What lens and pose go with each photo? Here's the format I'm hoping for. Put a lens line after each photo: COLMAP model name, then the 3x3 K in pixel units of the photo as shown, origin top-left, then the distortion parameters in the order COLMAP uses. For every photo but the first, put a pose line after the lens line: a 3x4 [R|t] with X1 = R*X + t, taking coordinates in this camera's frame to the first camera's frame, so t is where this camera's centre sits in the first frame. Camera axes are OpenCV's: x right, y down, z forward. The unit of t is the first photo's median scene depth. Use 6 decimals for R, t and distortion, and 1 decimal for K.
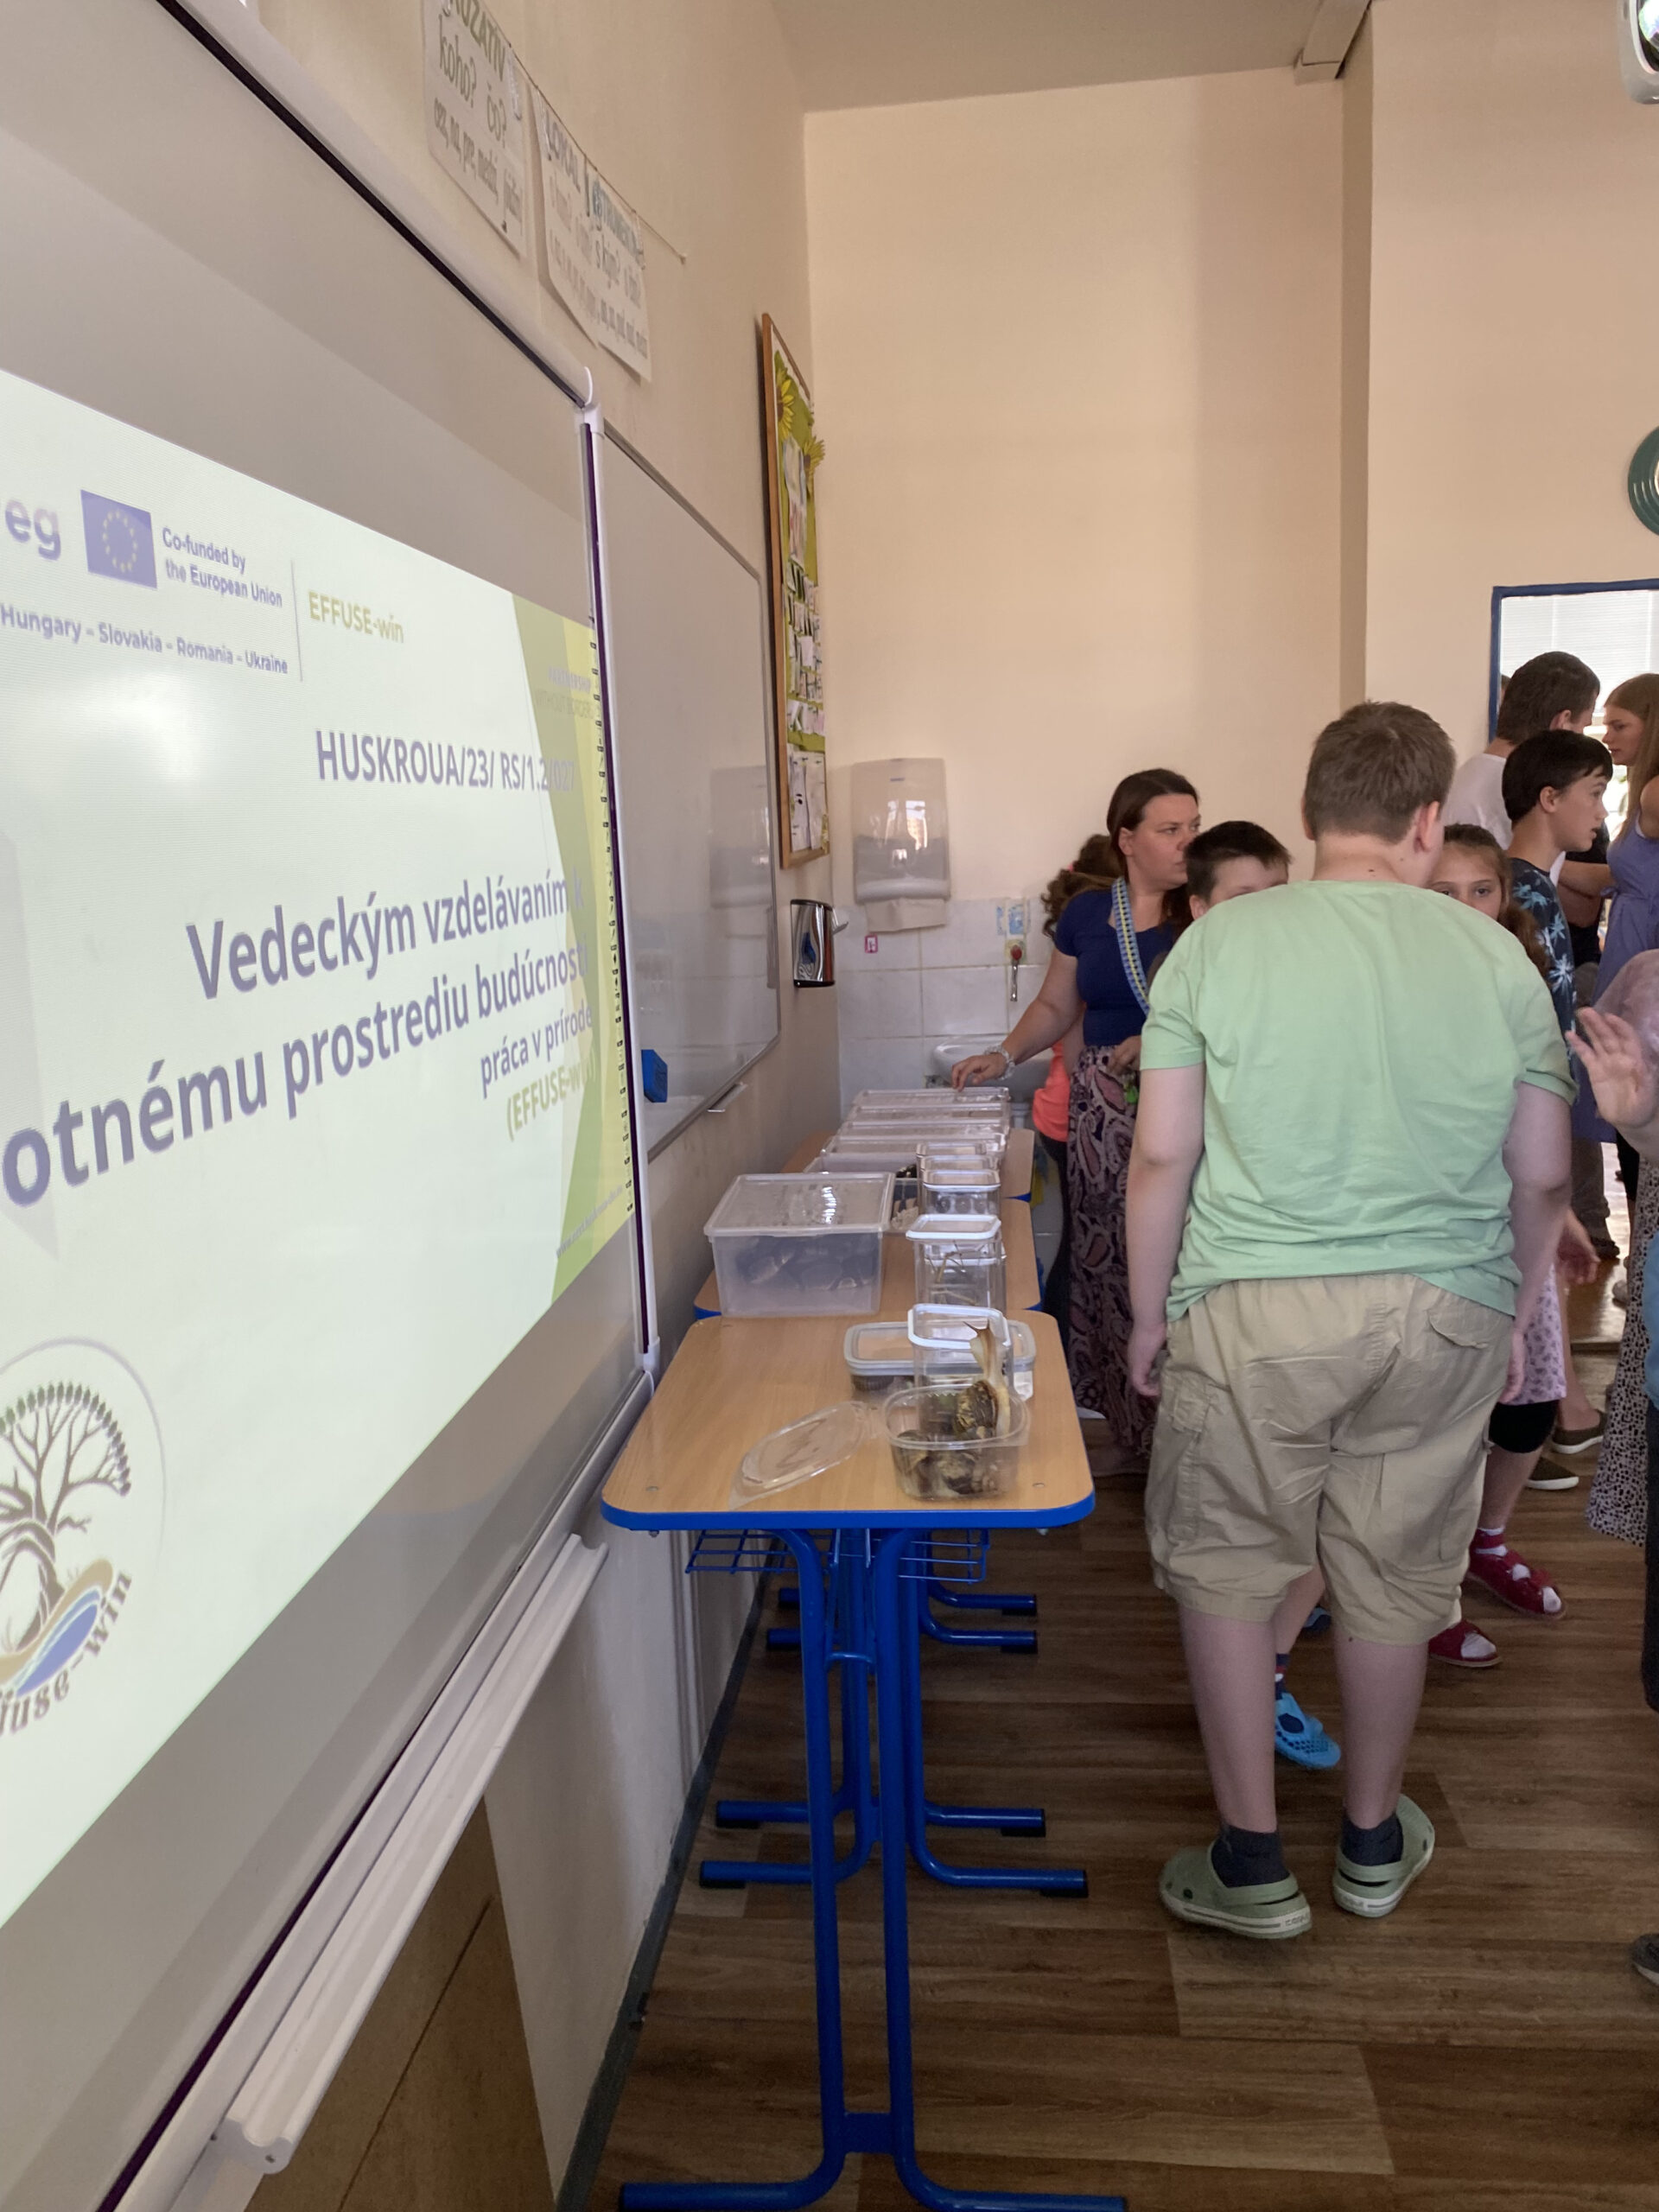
lens RADIAL K [[1675.4, 0, 821.2], [0, 1675.4, 1109.5], [0, 0, 1]] dist [0.000065, -0.011046]
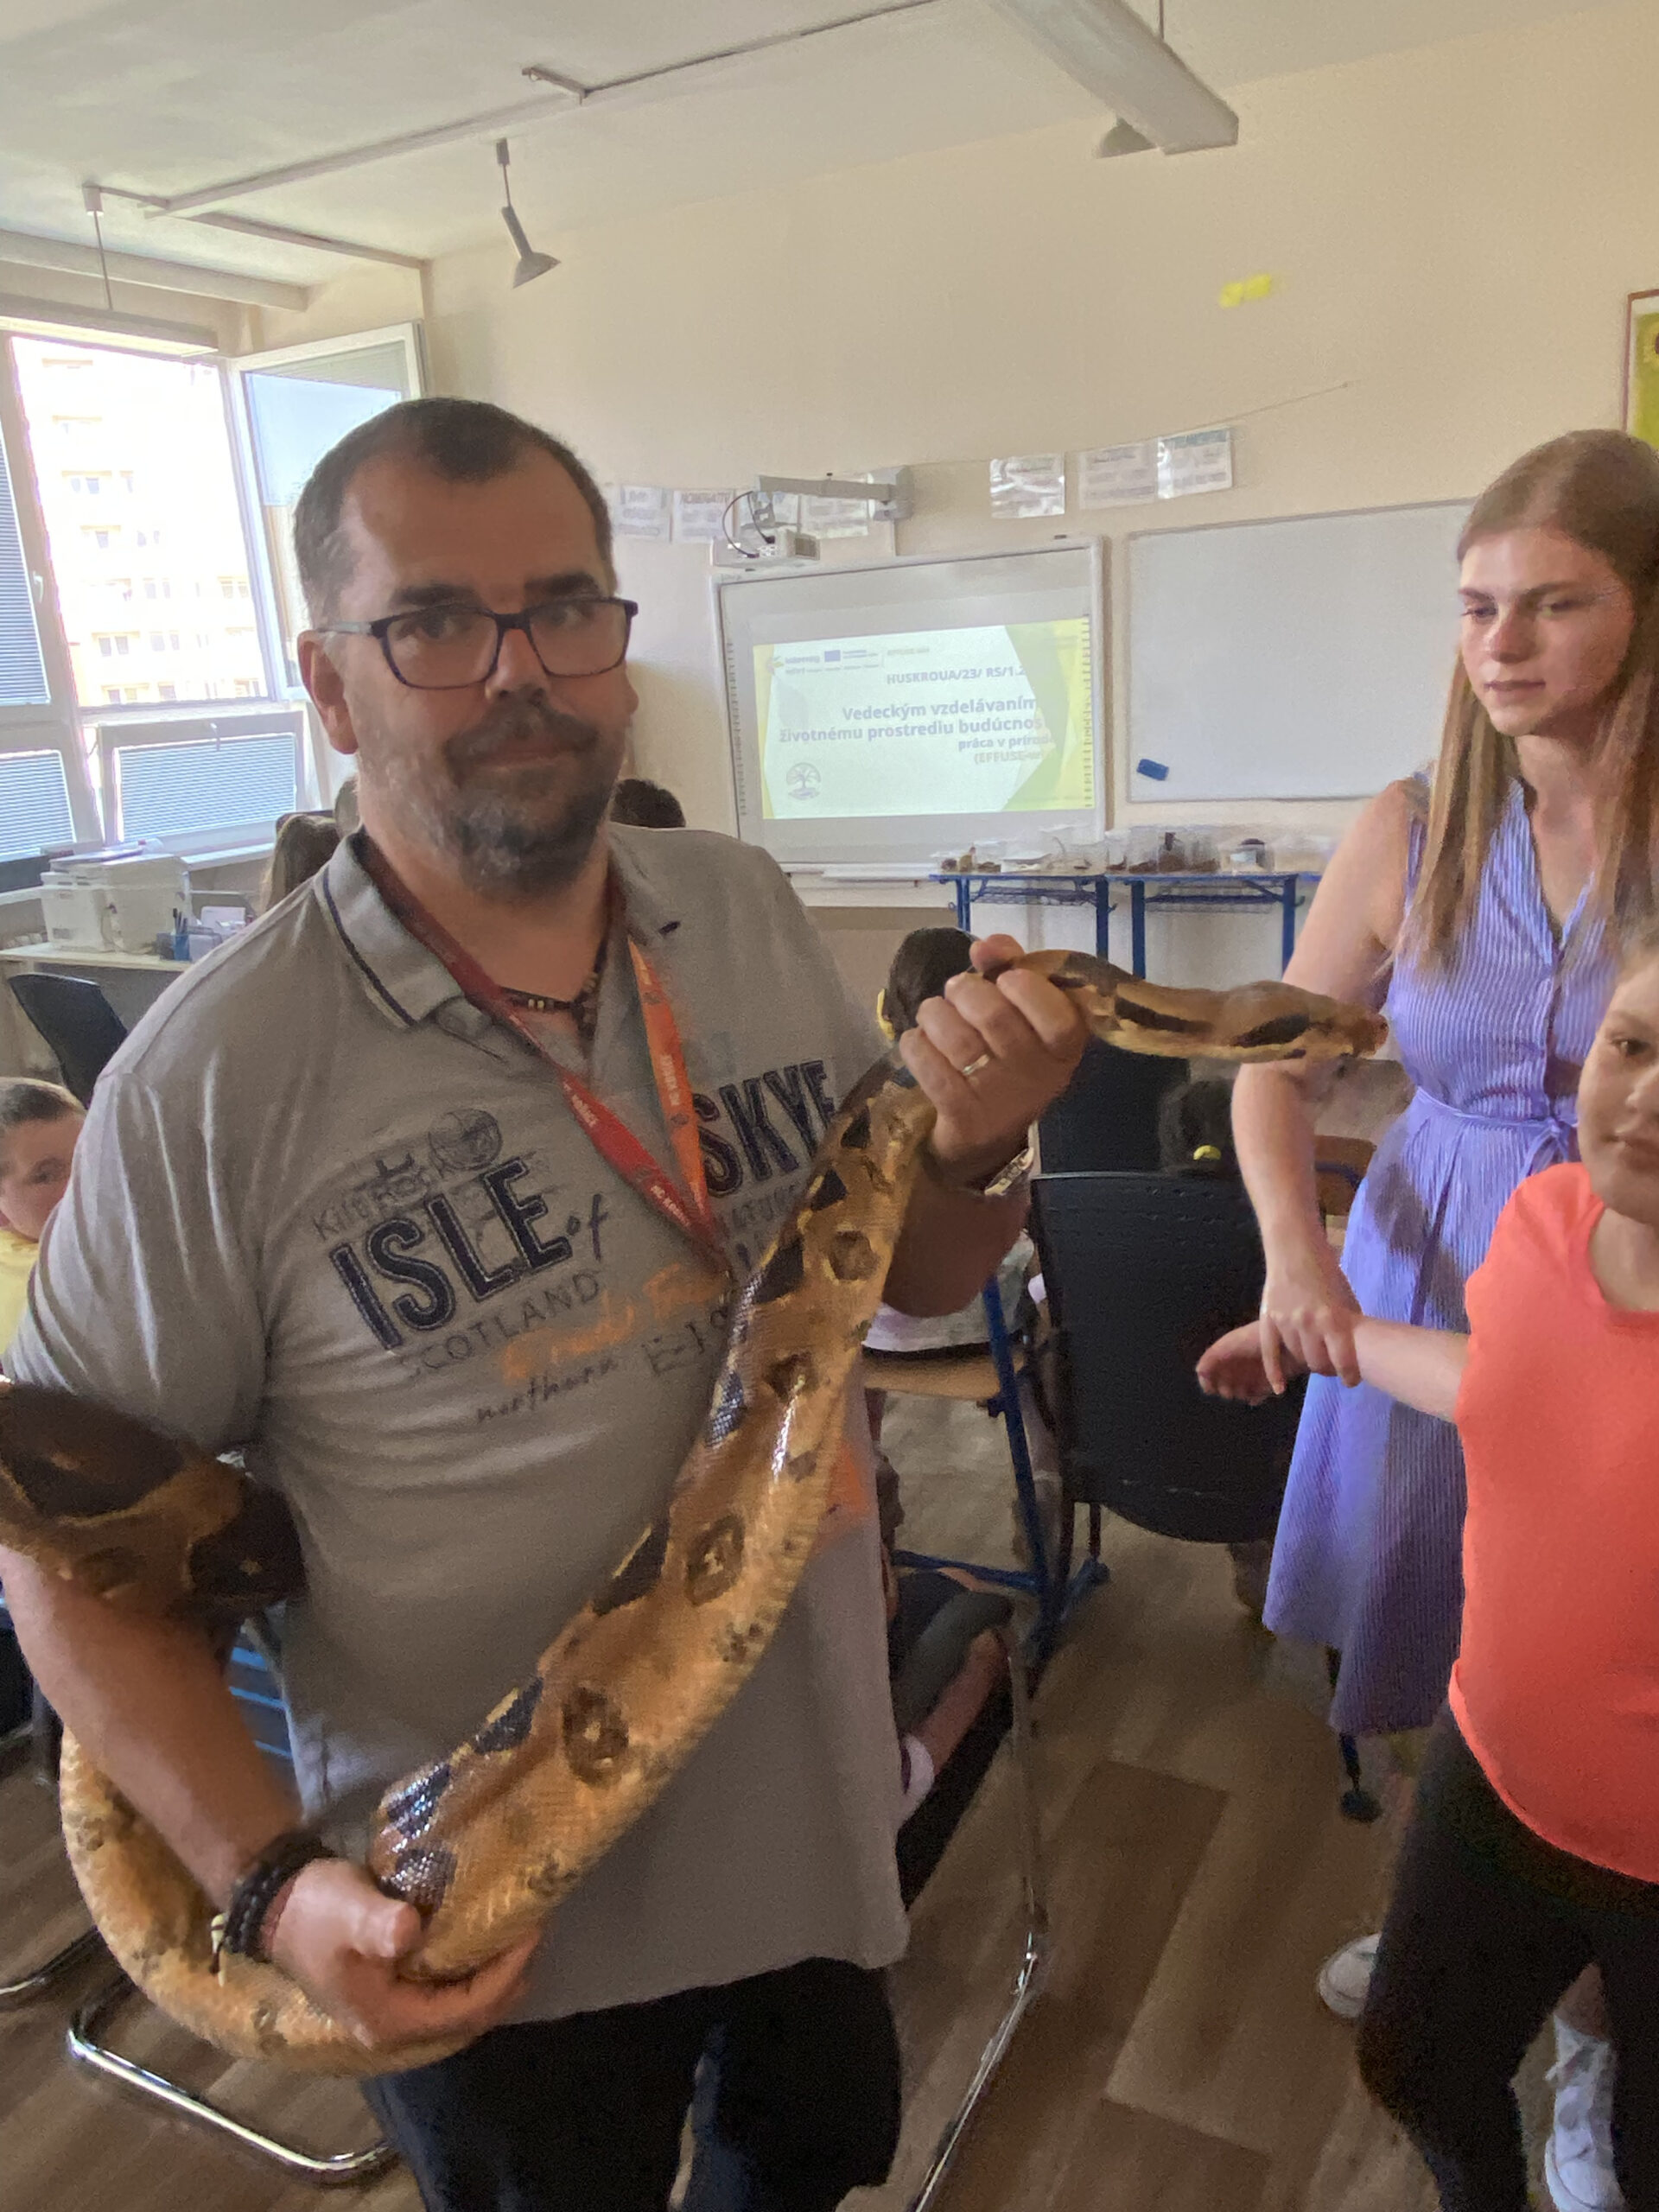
lens RADIAL K [[1728.0, 0, 826.3], [0, 1728.0, 1120.1], [0, 0, 1]] dist [0.063691, -0.009795]
pose [[-0.358558, 0.298860, -0.884375, 3.196041], [-0.075329, 0.935015, 0.346514, -0.490714], [0.930463, 0.190864, -0.312745, 1.715065]]
